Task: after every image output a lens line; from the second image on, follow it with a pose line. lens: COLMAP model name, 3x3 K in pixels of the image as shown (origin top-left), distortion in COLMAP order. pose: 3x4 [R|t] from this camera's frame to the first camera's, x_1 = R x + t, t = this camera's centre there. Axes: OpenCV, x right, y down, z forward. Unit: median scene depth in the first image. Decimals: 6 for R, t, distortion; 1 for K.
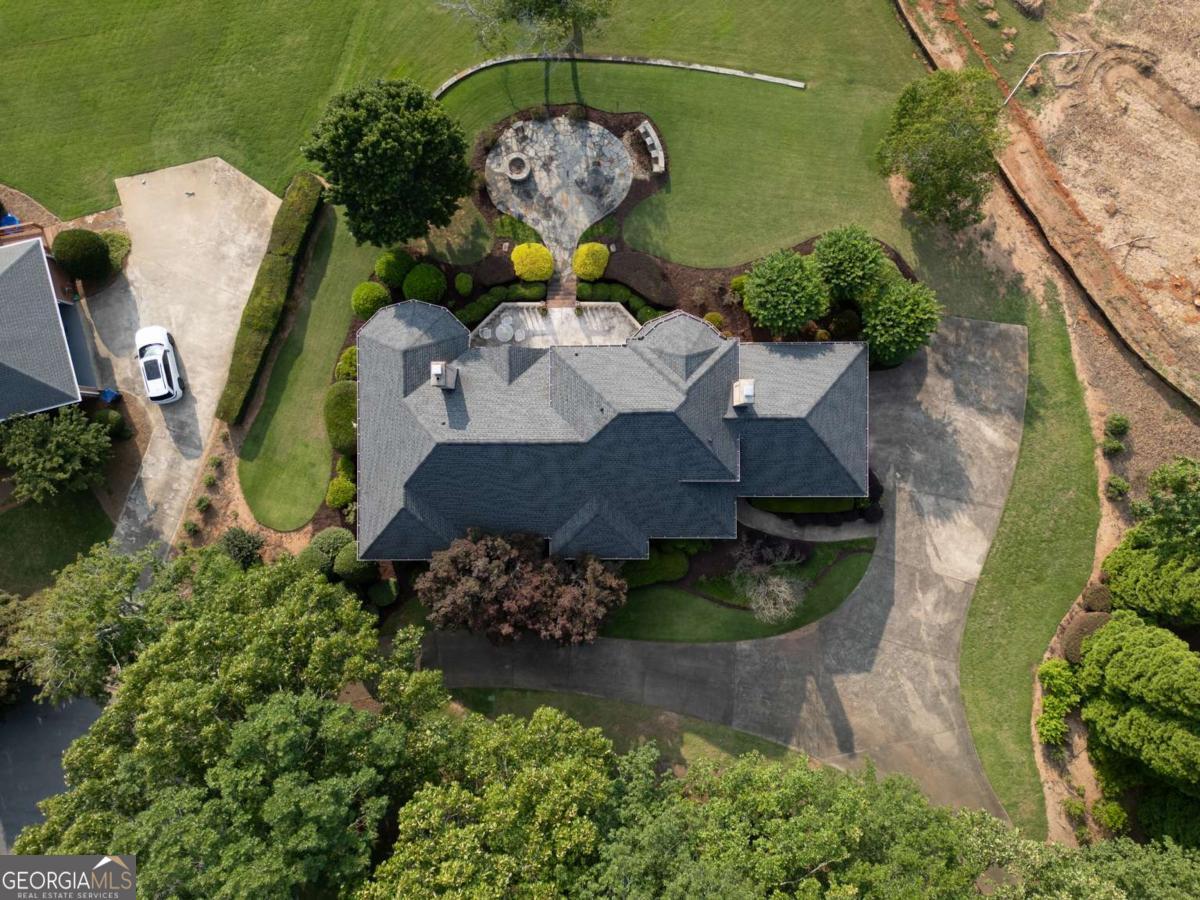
lens RADIAL K [[836.3, 0, 595.5], [0, 836.3, 448.9], [0, 0, 1]] dist [0.039678, -0.032234]
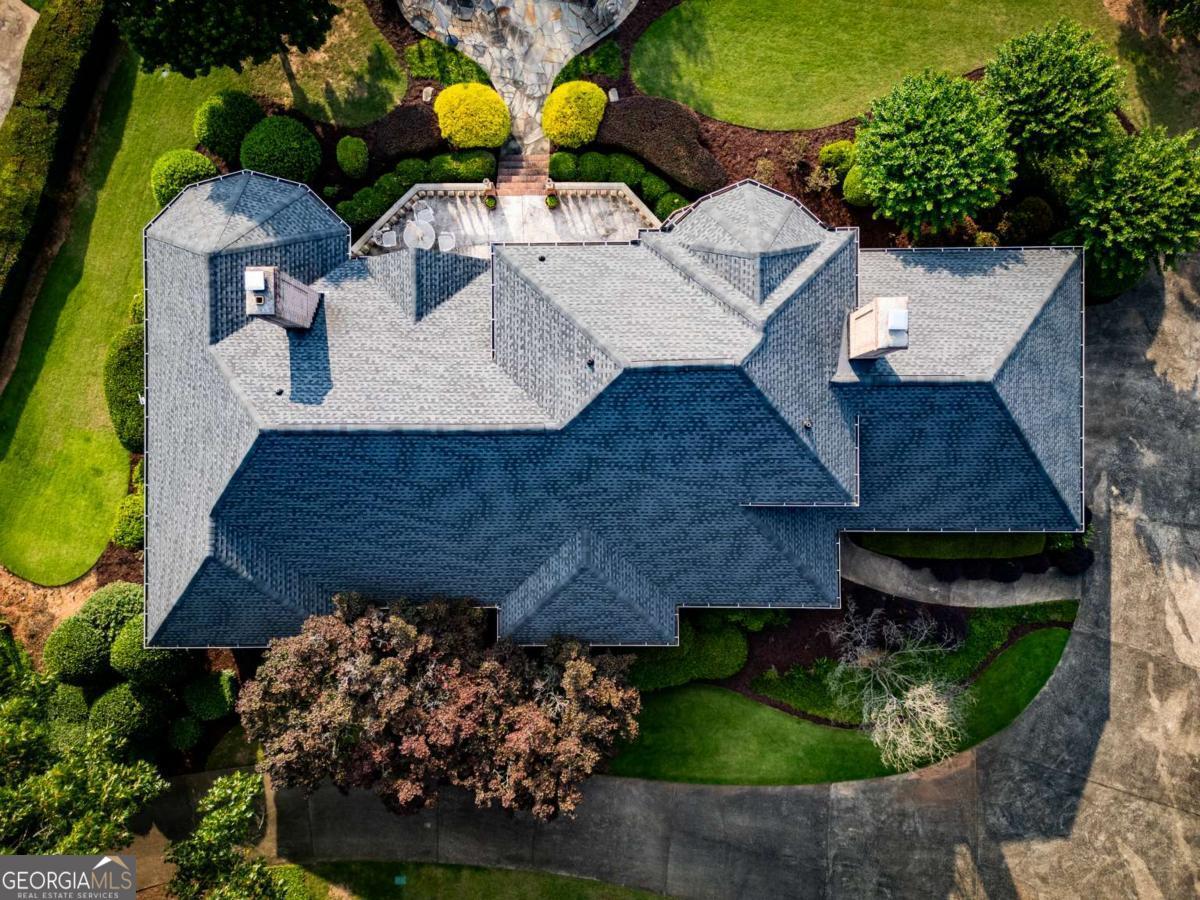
lens RADIAL K [[836.3, 0, 602.0], [0, 836.3, 453.4], [0, 0, 1]] dist [0.039678, -0.032234]
pose [[0.999974, 0.000158, 0.007234, 0.009686], [-0.000193, 0.999989, 0.004777, 0.003626], [-0.007233, -0.004779, 0.999962, 0.456028]]
